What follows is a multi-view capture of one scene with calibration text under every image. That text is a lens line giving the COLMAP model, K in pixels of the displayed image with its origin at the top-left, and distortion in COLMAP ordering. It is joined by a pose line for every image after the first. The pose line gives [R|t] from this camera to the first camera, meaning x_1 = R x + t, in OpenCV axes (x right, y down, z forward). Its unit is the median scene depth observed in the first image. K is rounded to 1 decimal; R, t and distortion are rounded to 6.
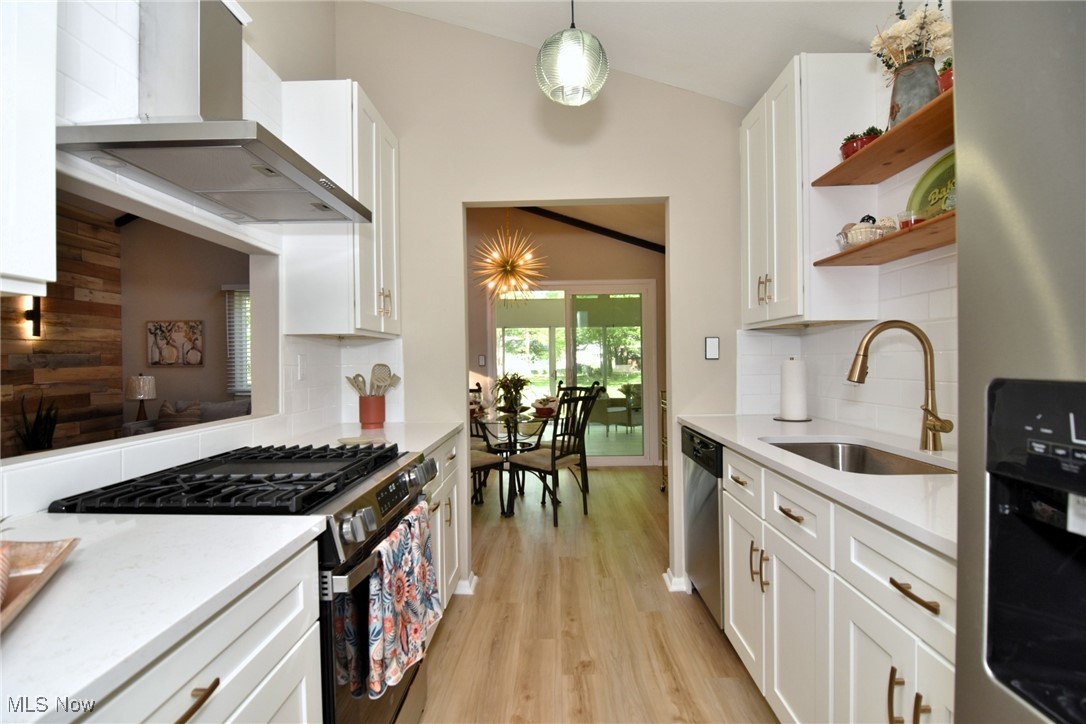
lens RADIAL K [[527.1, 0, 543.0], [0, 527.1, 362.0], [0, 0, 1]] dist [0.000682, -0.015054]
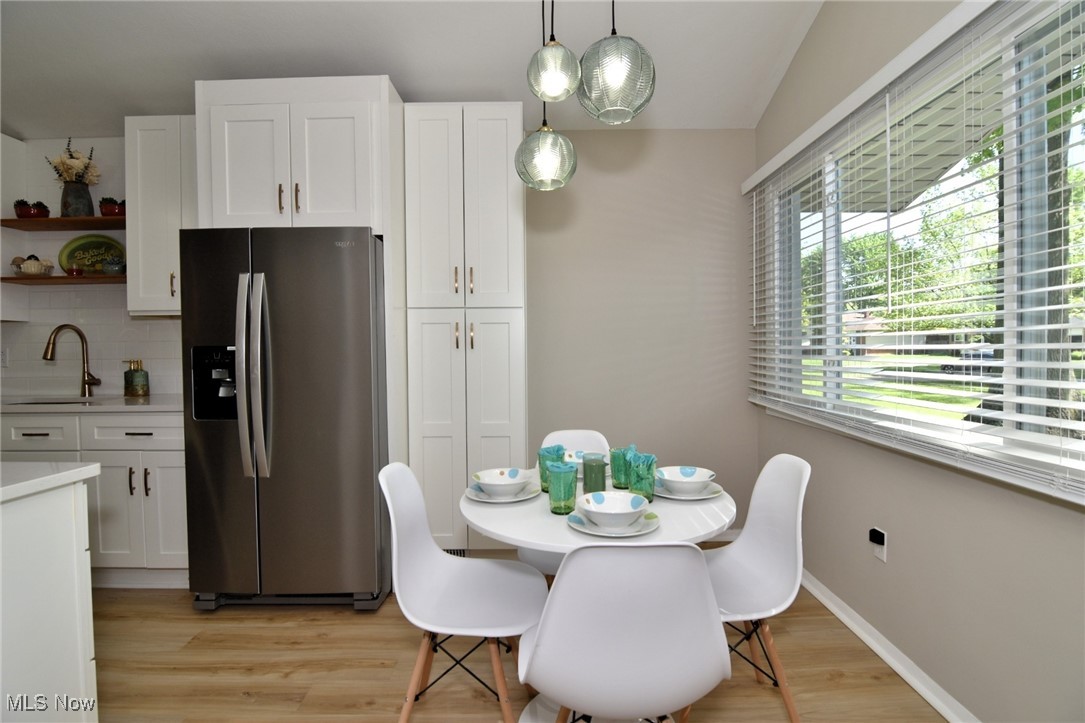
lens RADIAL K [[531.8, 0, 542.5], [0, 531.8, 361.5], [0, 0, 1]] dist [-0.000735, -0.012468]
pose [[-0.017165, -0.008601, 0.999816, -1.110788], [0.014008, 0.999863, 0.008841, 0.050811], [-0.999755, 0.014157, -0.017042, -0.552592]]
